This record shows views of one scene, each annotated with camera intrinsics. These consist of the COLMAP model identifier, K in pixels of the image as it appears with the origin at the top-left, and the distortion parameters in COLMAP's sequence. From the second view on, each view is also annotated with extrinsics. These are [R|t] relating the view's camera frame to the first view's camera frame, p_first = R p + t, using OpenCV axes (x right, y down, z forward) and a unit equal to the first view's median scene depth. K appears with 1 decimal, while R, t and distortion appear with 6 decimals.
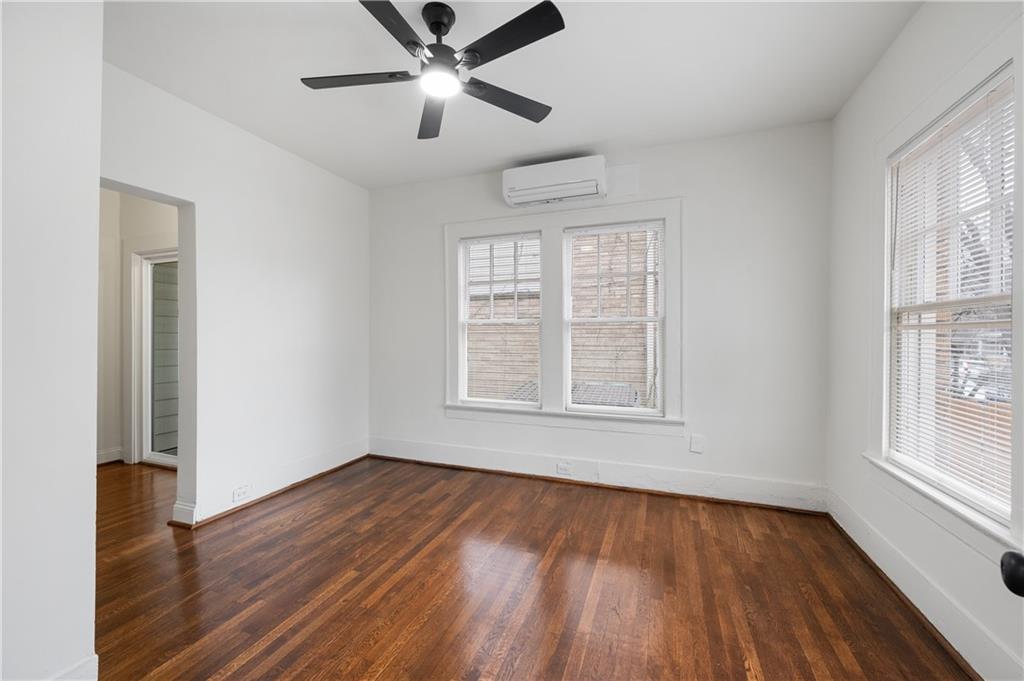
lens RADIAL K [[408.3, 0, 511.1], [0, 408.3, 336.7], [0, 0, 1]] dist [0.003407, -0.000282]
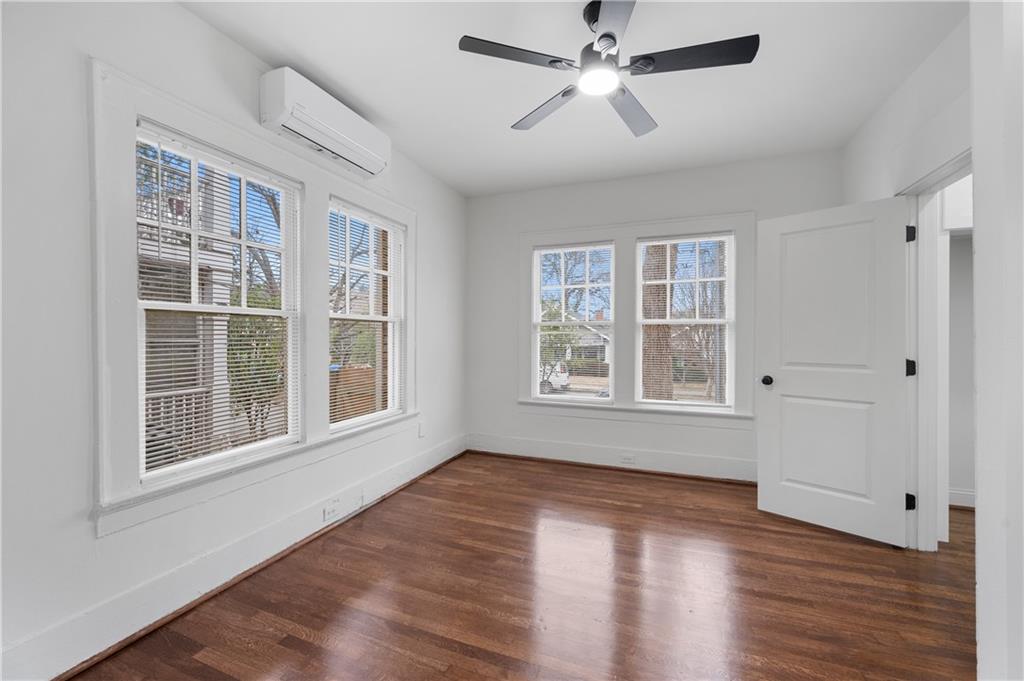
lens RADIAL K [[408.3, 0, 518.2], [0, 408.3, 335.3], [0, 0, 1]] dist [0.003407, -0.000282]
pose [[-0.008806, -0.000410, 0.999961, -0.869070], [-0.007327, 0.999973, 0.000345, -0.010537], [-0.999934, -0.007324, -0.008809, 0.897313]]
